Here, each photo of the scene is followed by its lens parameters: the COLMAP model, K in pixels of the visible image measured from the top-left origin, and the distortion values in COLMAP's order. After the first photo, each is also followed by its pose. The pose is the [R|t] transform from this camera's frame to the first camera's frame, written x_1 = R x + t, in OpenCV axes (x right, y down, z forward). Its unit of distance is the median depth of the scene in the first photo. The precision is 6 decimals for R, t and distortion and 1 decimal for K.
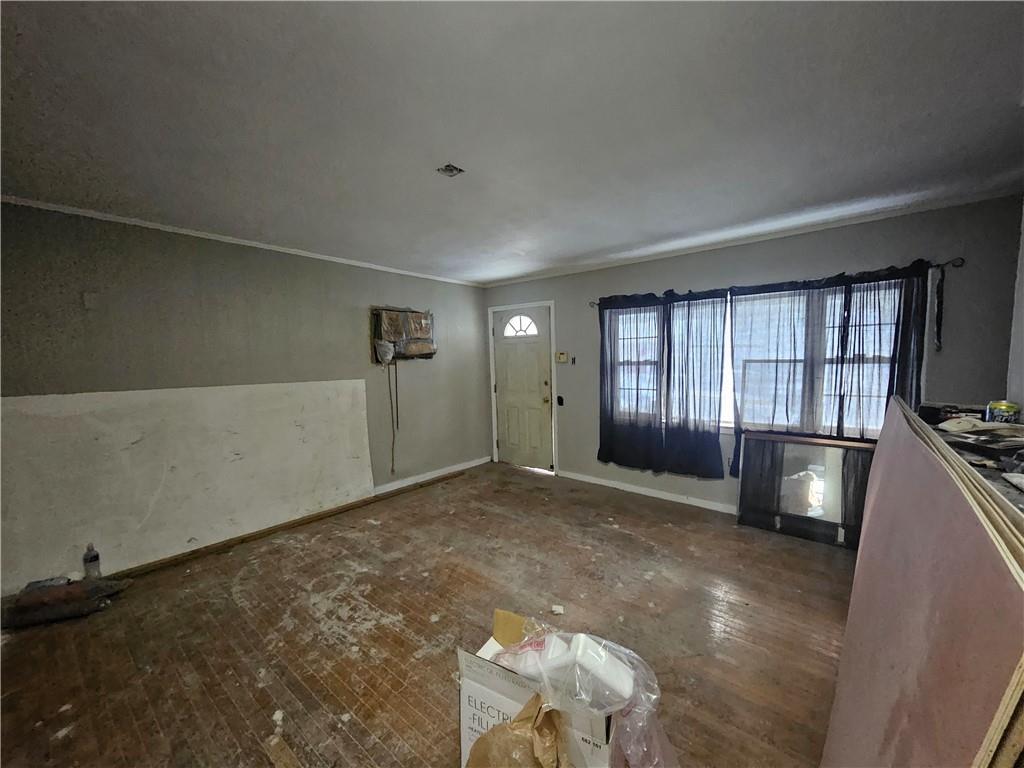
lens RADIAL K [[407.5, 0, 515.4], [0, 407.5, 387.2], [0, 0, 1]] dist [0.000511, 0.000183]
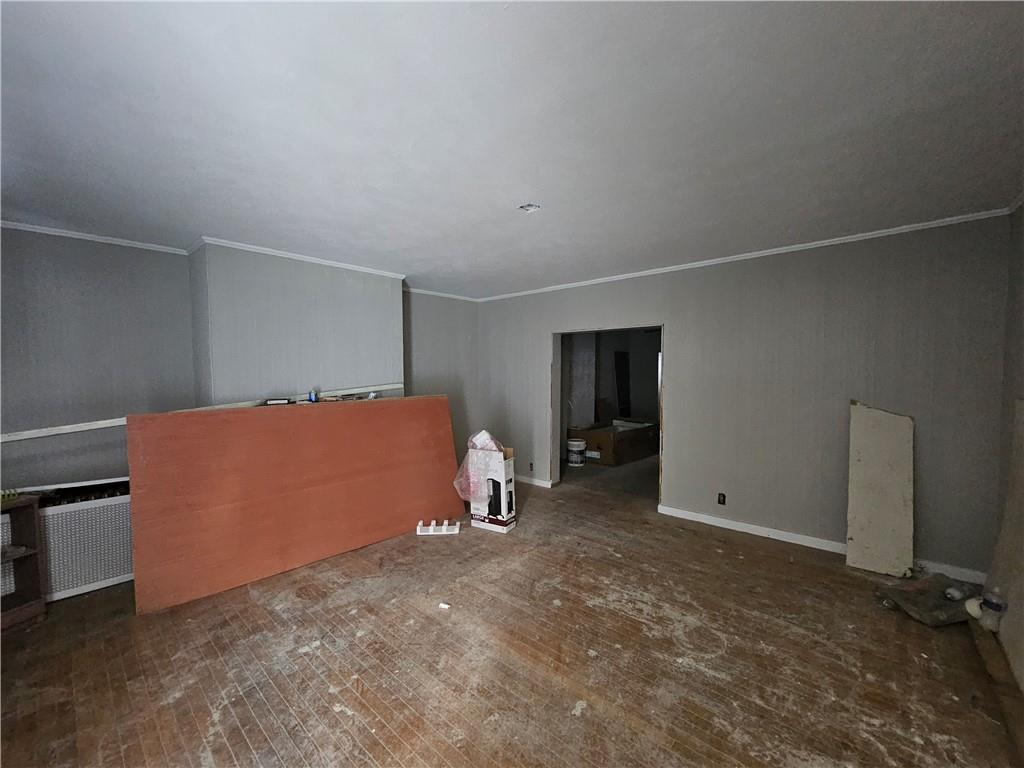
lens RADIAL K [[407.5, 0, 515.4], [0, 407.5, 387.2], [0, 0, 1]] dist [0.000511, 0.000183]
pose [[-0.999000, 0.022745, 0.038492, -0.130414], [0.027340, 0.991976, 0.123431, -0.148422], [-0.035376, 0.124360, -0.991606, 1.890215]]
